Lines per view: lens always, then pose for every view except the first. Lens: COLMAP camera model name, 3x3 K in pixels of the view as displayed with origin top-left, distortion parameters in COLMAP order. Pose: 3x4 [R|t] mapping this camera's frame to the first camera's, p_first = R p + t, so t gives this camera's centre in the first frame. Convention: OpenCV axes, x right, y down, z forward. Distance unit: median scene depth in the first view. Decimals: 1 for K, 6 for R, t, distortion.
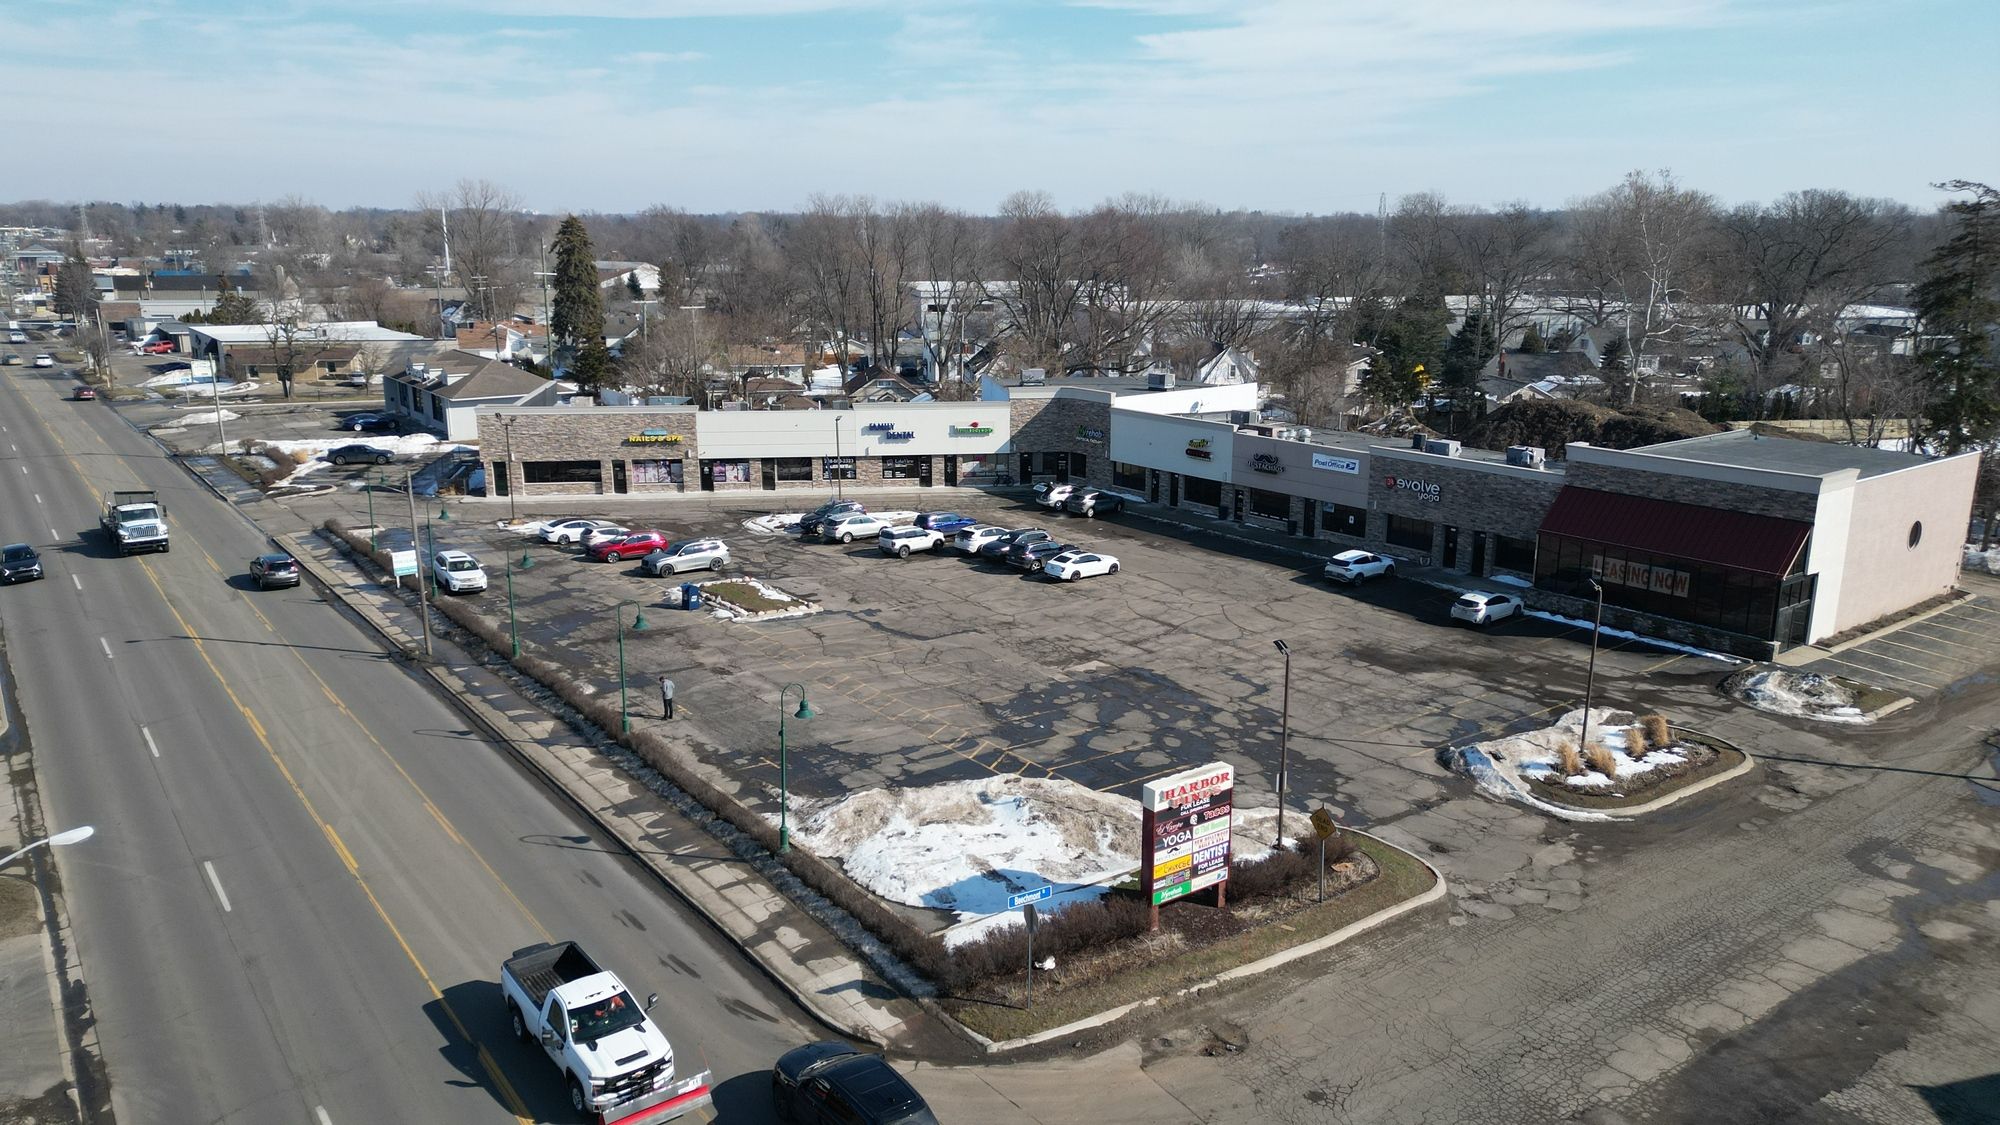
lens RADIAL K [[1396.6, 0, 1000.0], [0, 1396.6, 562.5], [0, 0, 1]] dist [0.090556, -0.090695]
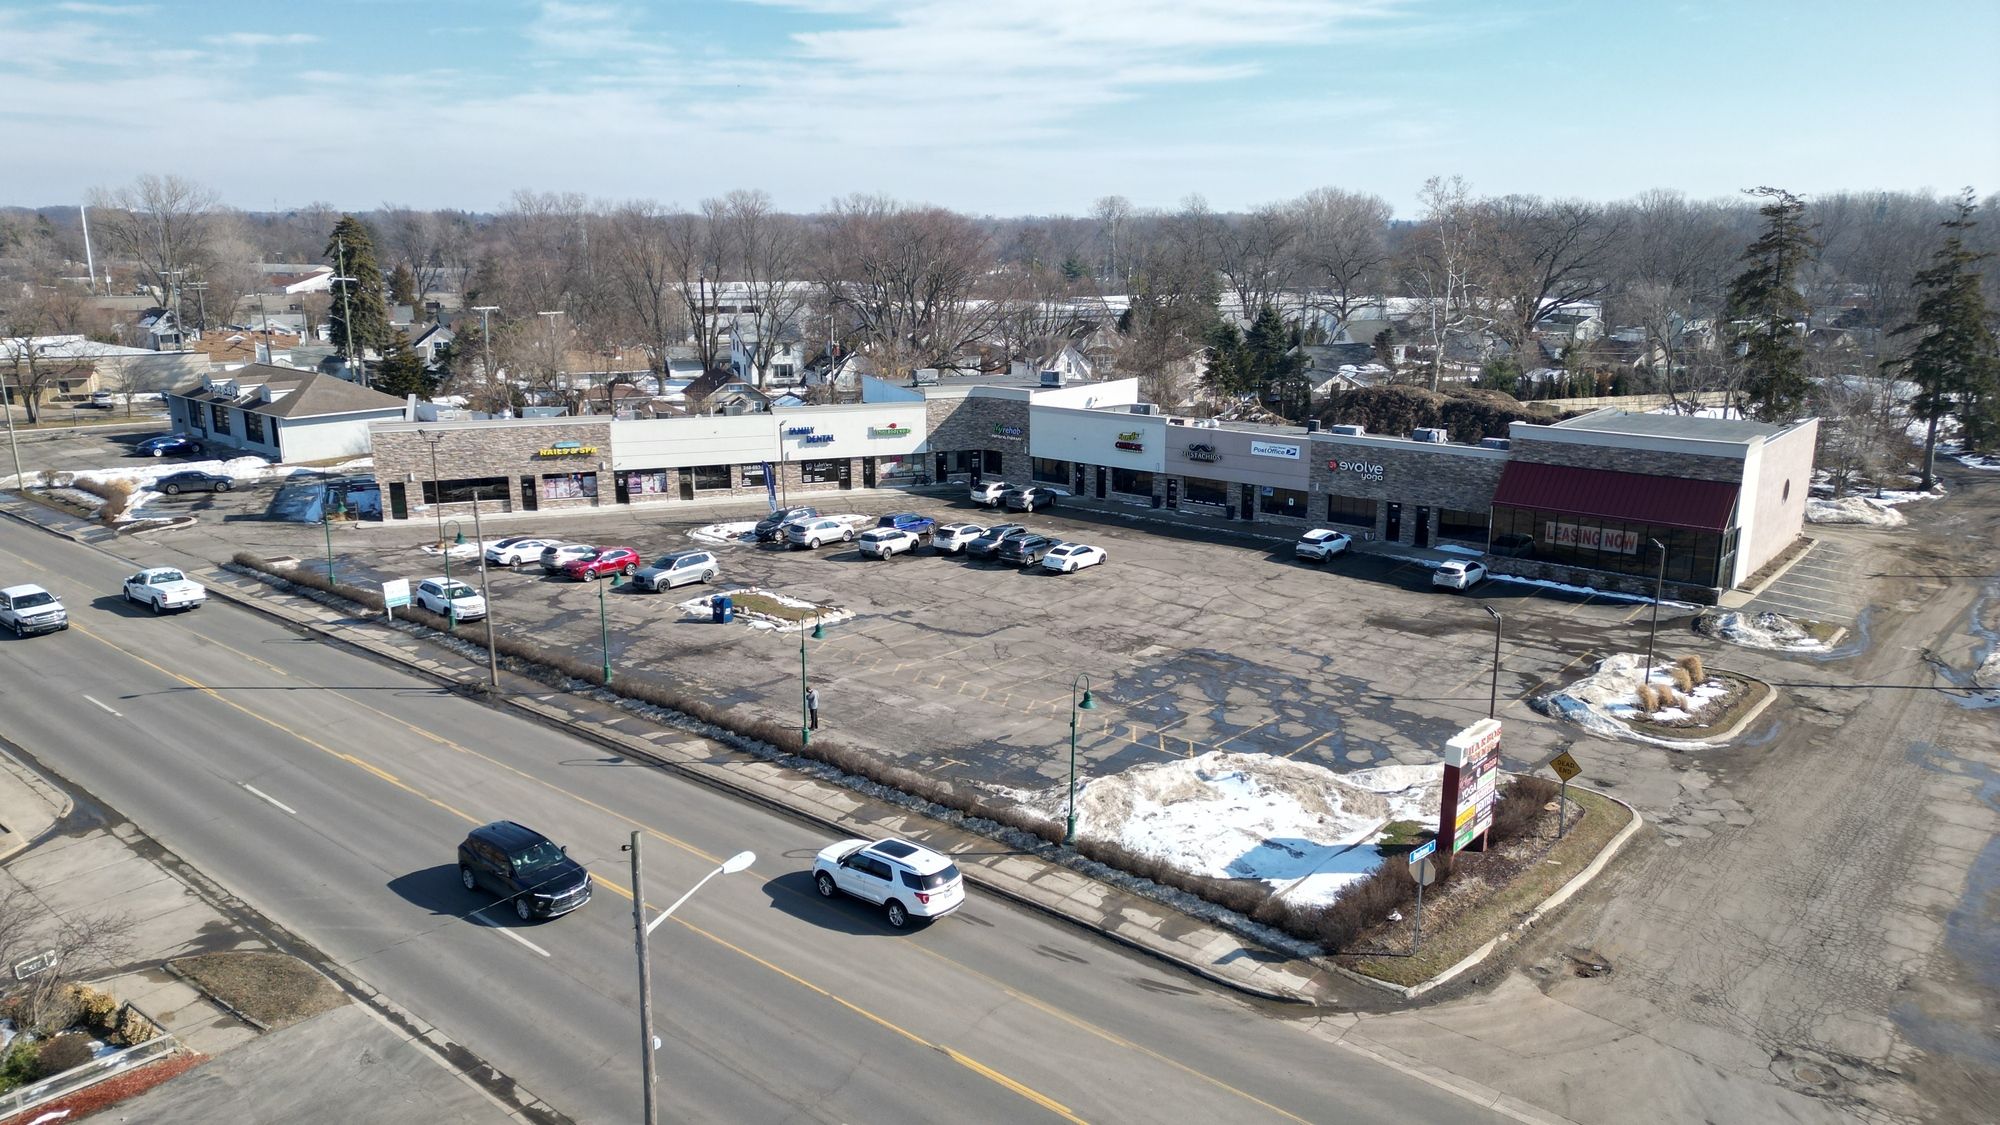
lens RADIAL K [[1396.6, 0, 1000.0], [0, 1396.6, 562.5], [0, 0, 1]] dist [0.090556, -0.090695]
pose [[0.973813, -0.055332, 0.220513, -0.240086], [0.055267, 0.998451, 0.006465, -0.003915], [-0.220529, 0.005891, 0.975363, 0.005451]]
